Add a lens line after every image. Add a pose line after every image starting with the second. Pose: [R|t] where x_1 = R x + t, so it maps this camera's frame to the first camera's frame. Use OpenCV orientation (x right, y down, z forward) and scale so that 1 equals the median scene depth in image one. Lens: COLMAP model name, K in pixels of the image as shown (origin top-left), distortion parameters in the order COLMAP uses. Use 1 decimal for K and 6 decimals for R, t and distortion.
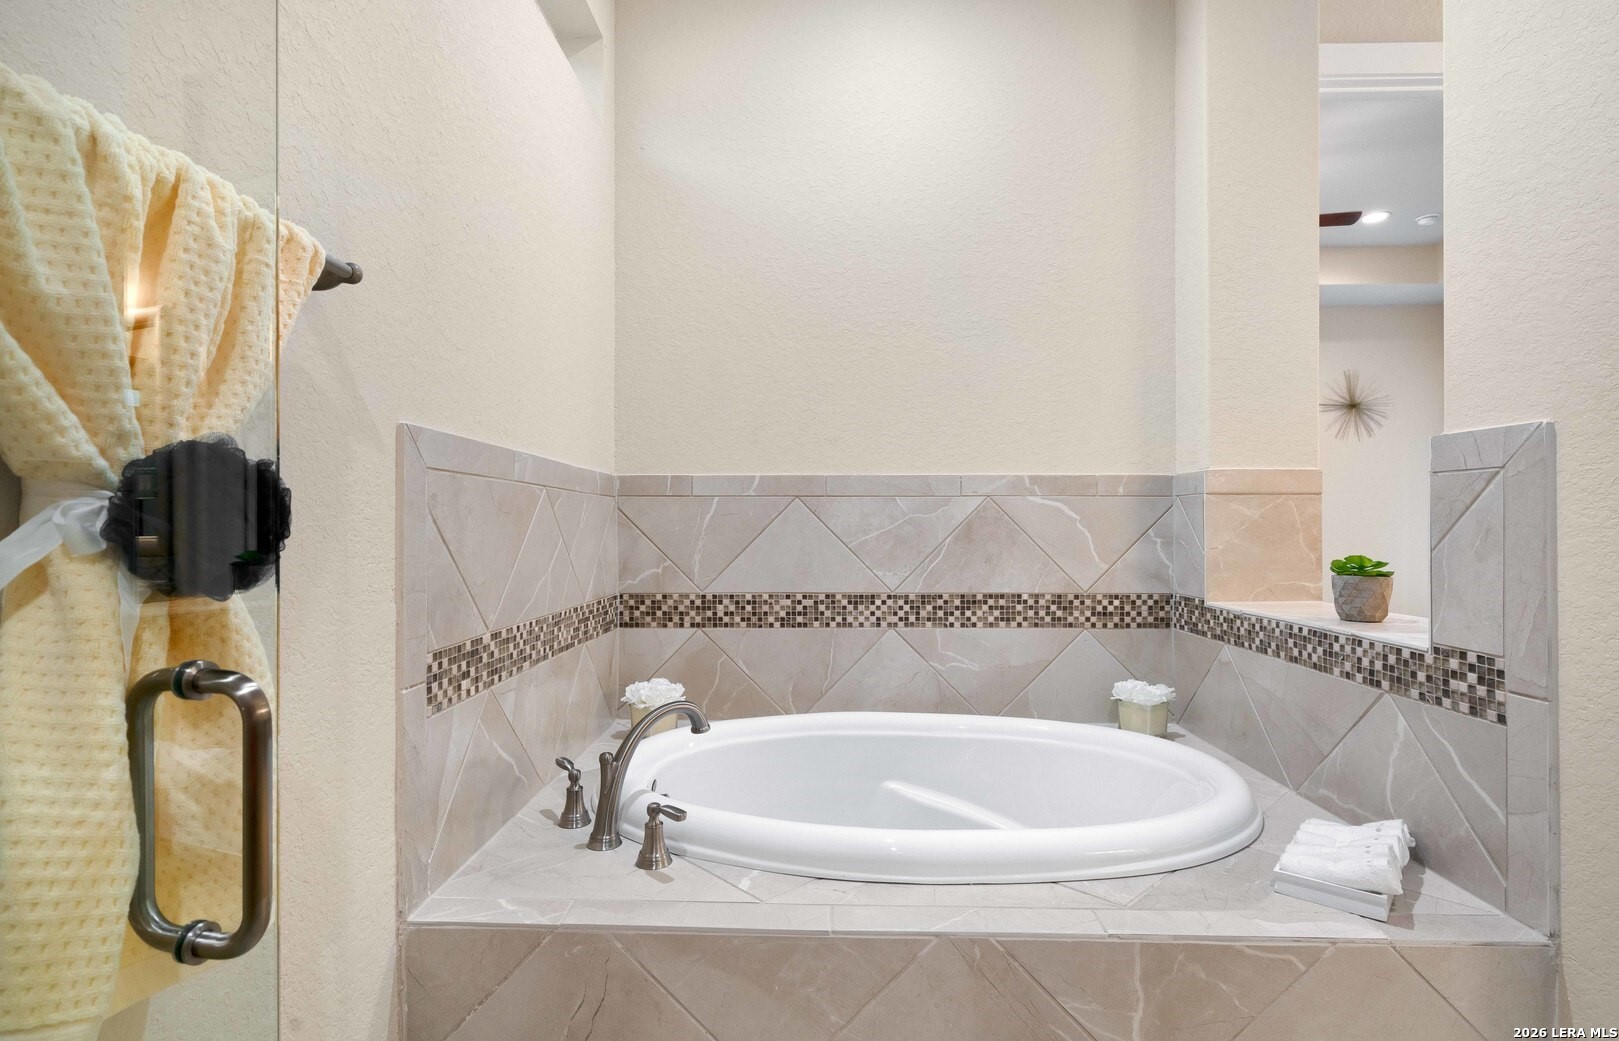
lens RADIAL K [[787.2, 0, 812.2], [0, 787.2, 519.7], [0, 0, 1]] dist [0.020357, 0.001445]
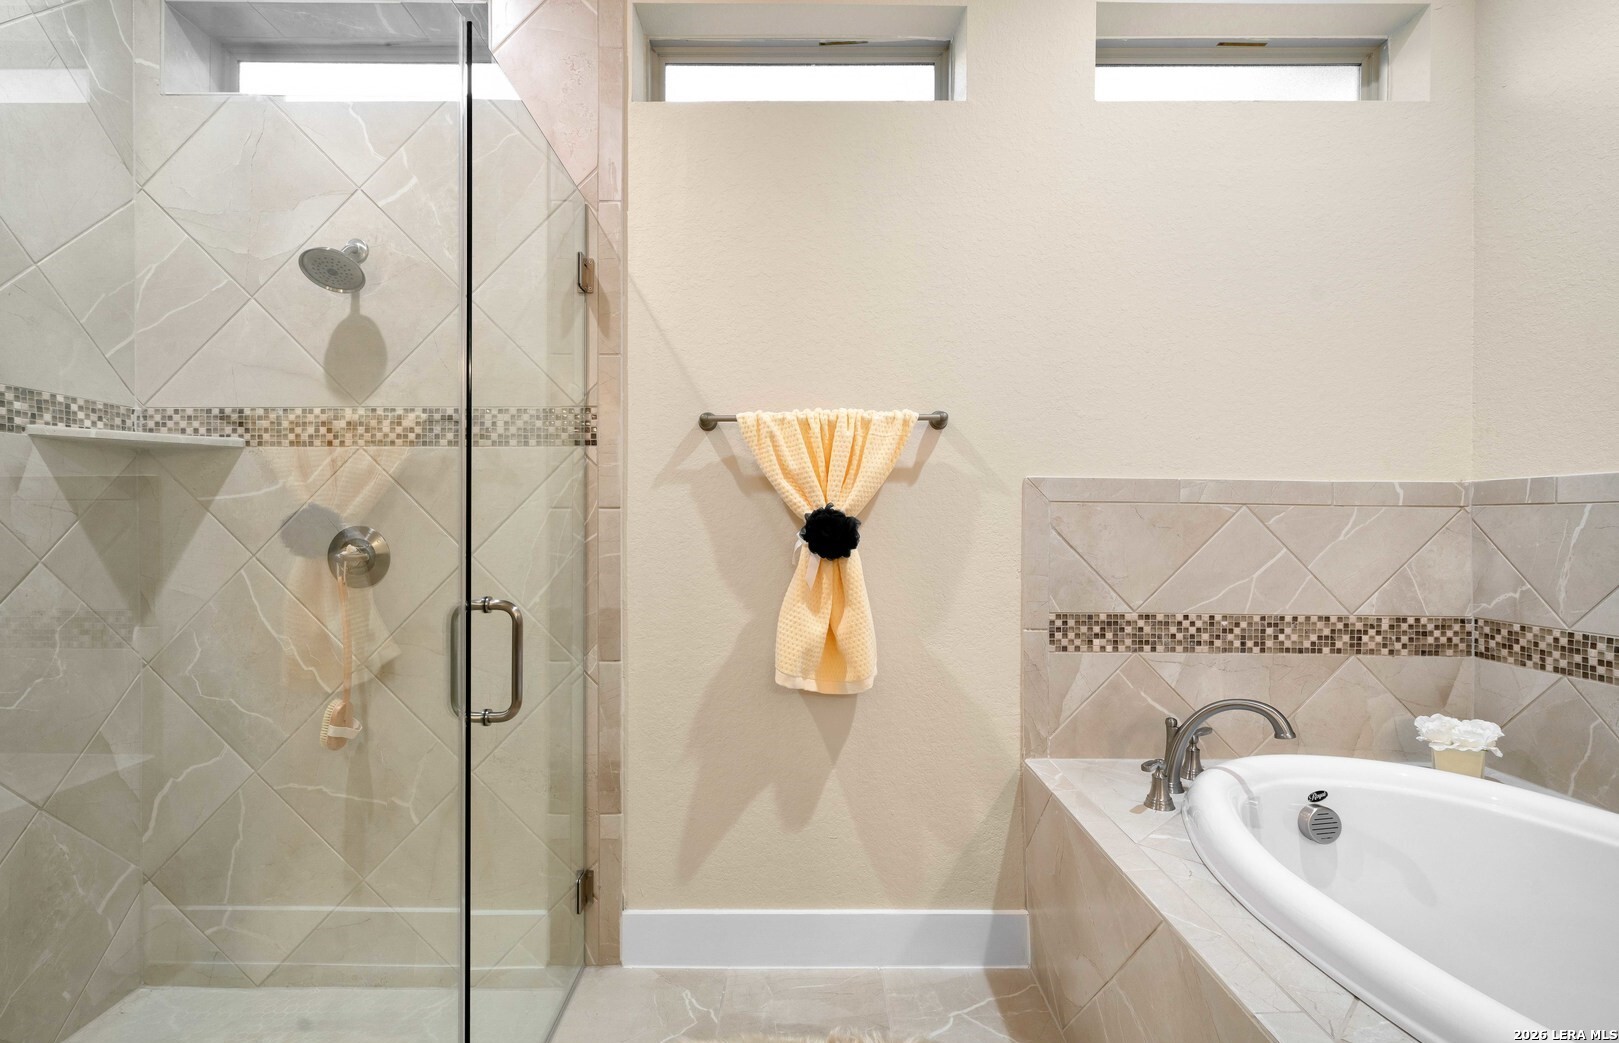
lens RADIAL K [[787.2, 0, 812.5], [0, 787.2, 521.0], [0, 0, 1]] dist [0.020357, 0.001445]
pose [[0.018462, -0.010753, -0.999772, 0.625248], [-0.001247, 0.999941, -0.010778, -0.002997], [0.999829, 0.001446, 0.018448, 0.253452]]
